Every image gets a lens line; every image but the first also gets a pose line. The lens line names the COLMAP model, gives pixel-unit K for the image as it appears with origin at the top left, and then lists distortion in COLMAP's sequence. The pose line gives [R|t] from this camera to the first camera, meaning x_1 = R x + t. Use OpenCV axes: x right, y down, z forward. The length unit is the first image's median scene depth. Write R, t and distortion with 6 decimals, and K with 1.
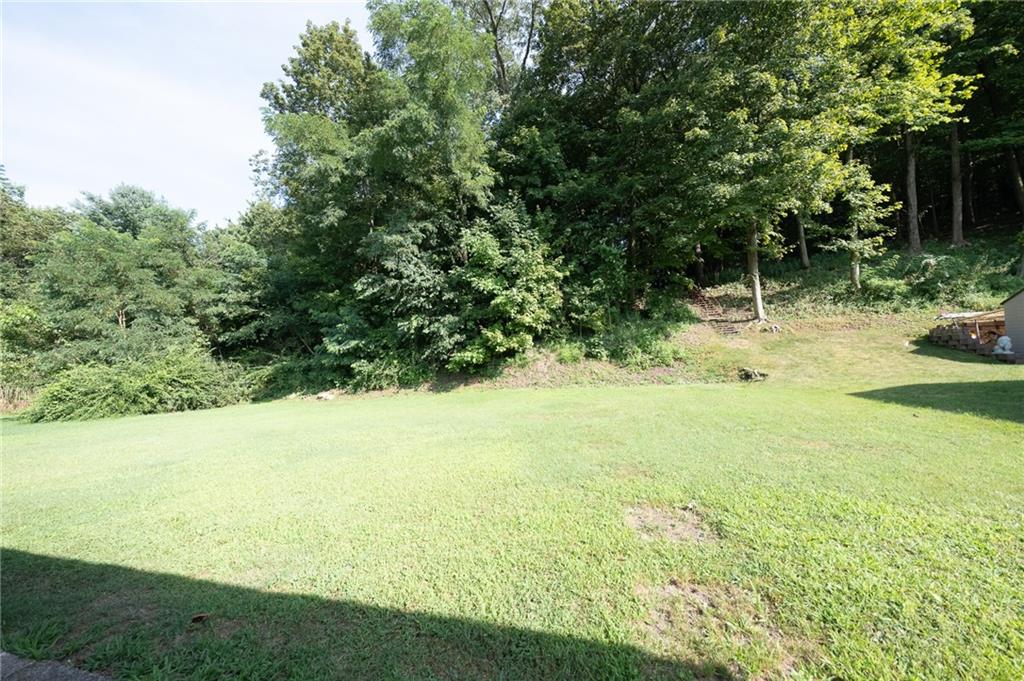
lens RADIAL K [[339.3, 0, 512.0], [0, 339.3, 340.5], [0, 0, 1]] dist [0.017953, -0.006281]
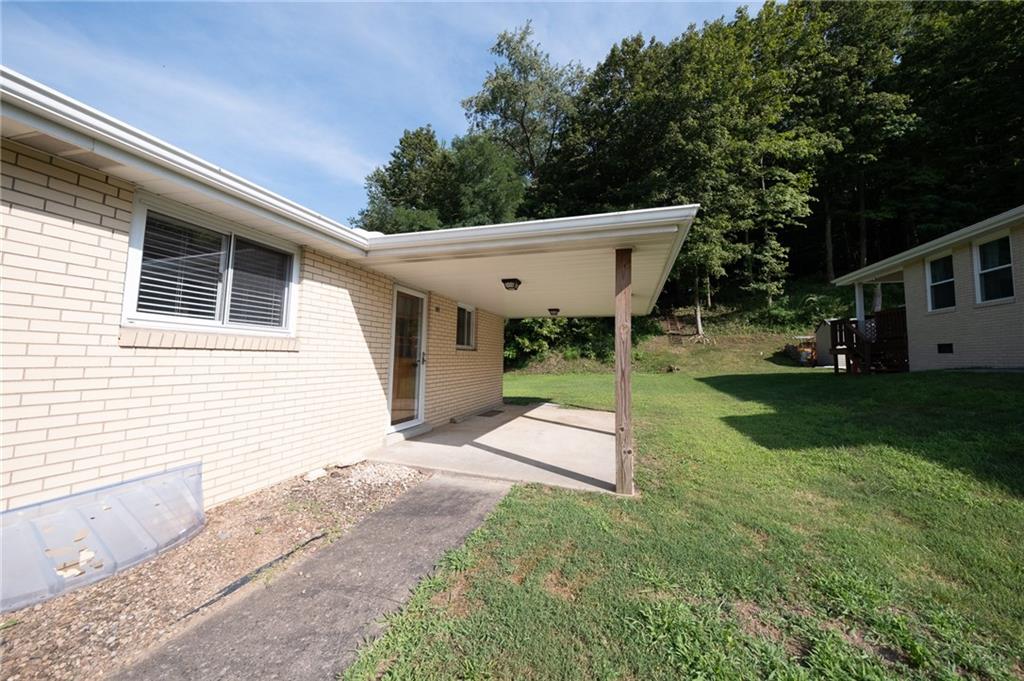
lens RADIAL K [[339.3, 0, 512.0], [0, 339.3, 340.5], [0, 0, 1]] dist [0.017953, -0.006281]
pose [[0.996223, 0.022548, -0.083856, 0.026296], [-0.021155, 0.999624, 0.017458, -0.043246], [0.084218, -0.015618, 0.996325, -0.562813]]
